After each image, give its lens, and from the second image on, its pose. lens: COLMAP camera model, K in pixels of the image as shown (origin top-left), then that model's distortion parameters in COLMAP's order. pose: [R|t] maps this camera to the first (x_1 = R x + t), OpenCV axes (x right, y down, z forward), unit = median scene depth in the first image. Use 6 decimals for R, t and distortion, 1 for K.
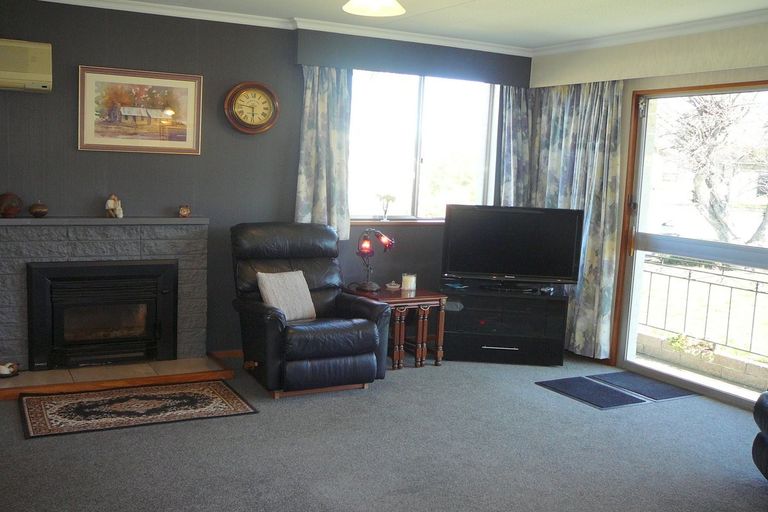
lens RADIAL K [[811.8, 0, 381.9], [0, 811.8, 256.9], [0, 0, 1]] dist [-0.012532, 0.000000]
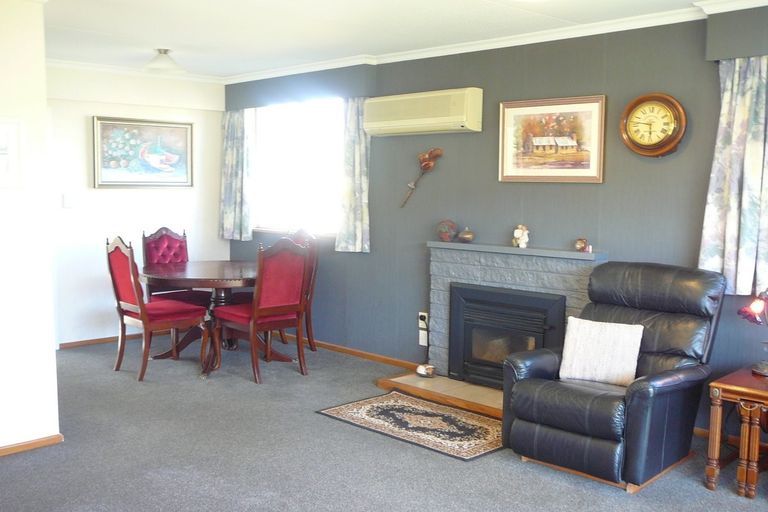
lens RADIAL K [[811.8, 0, 382.2], [0, 811.8, 256.4], [0, 0, 1]] dist [-0.012532, 0.000000]
pose [[0.294547, 0.052659, -0.954185, 0.588237], [-0.111066, 0.993601, 0.020549, -0.038843], [0.949161, 0.099925, 0.298511, 0.536946]]
